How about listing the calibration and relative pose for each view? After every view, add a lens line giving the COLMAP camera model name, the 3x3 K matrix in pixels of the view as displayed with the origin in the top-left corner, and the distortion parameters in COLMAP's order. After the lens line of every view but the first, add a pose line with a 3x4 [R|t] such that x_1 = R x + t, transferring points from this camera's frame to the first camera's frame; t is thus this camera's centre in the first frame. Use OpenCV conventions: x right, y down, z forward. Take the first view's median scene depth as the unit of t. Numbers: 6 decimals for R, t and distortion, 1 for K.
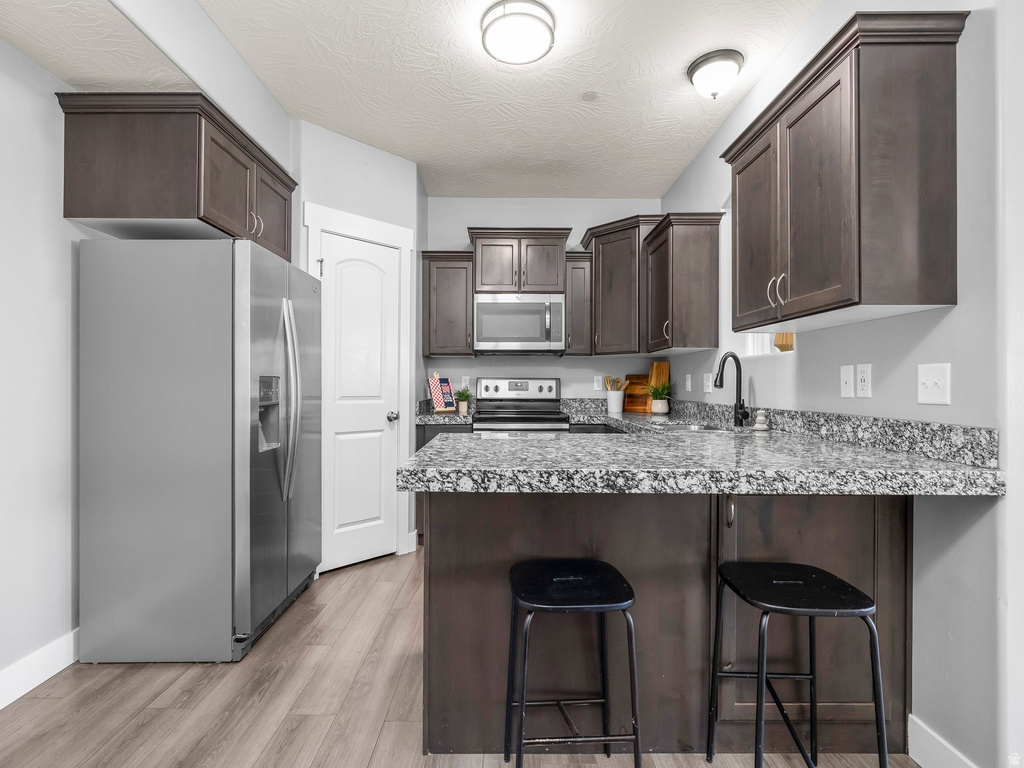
lens RADIAL K [[489.8, 0, 504.9], [0, 489.8, 383.2], [0, 0, 1]] dist [-0.003535, 0.001678]
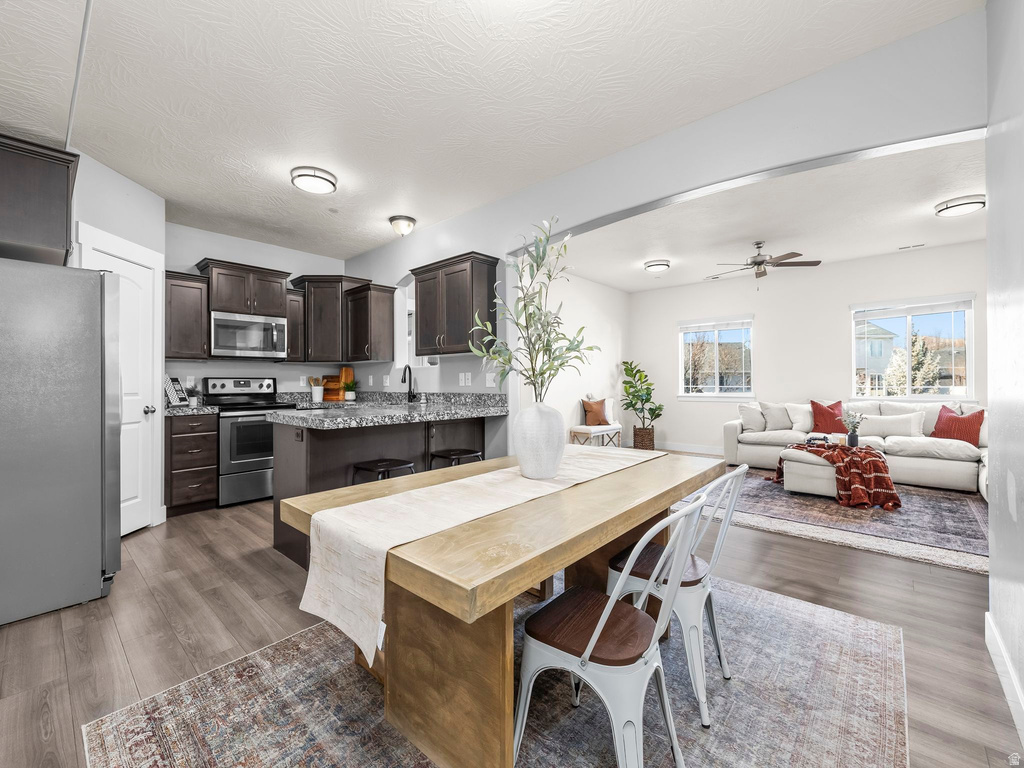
lens RADIAL K [[429.3, 0, 508.7], [0, 429.3, 381.1], [0, 0, 1]] dist [0.002787, 0.000170]
pose [[0.668871, -0.004977, 0.743362, -0.585472], [0.006459, 0.999979, 0.000884, 0.003523], [-0.743350, 0.004210, 0.668889, -0.484156]]
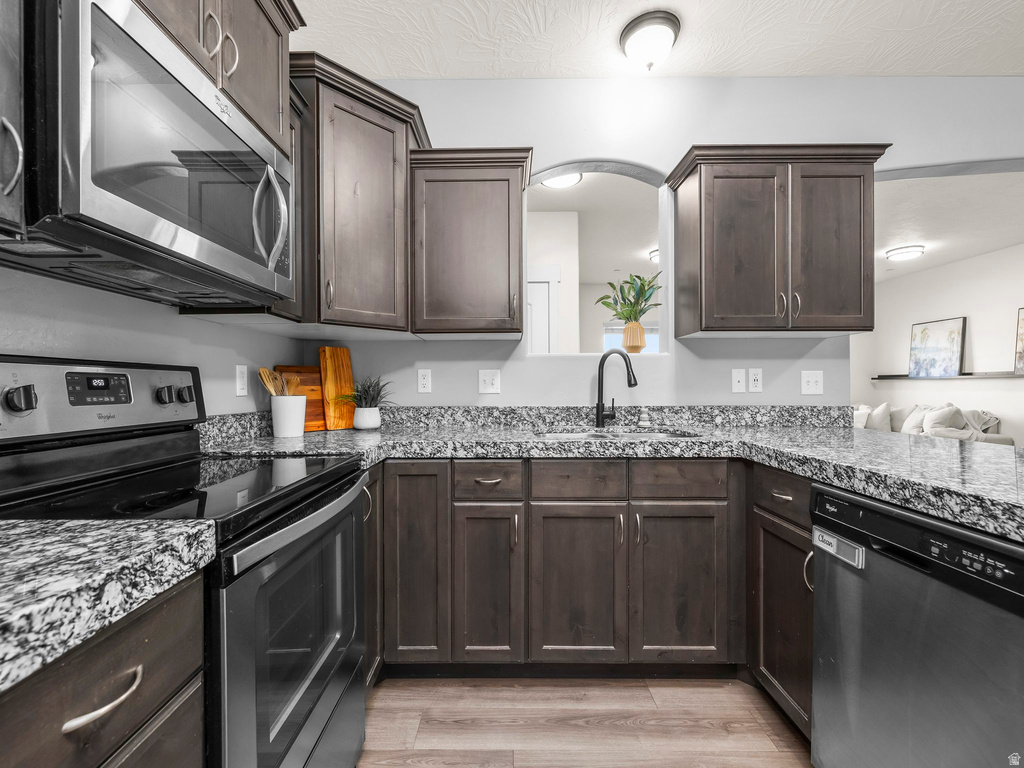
lens RADIAL K [[429.3, 0, 510.7], [0, 429.3, 385.0], [0, 0, 1]] dist [0.002787, 0.000170]
pose [[0.009449, -0.000374, 0.999955, -0.384124], [-0.001336, 0.999999, 0.000387, 0.006343], [-0.999954, -0.001339, 0.009448, 1.271898]]
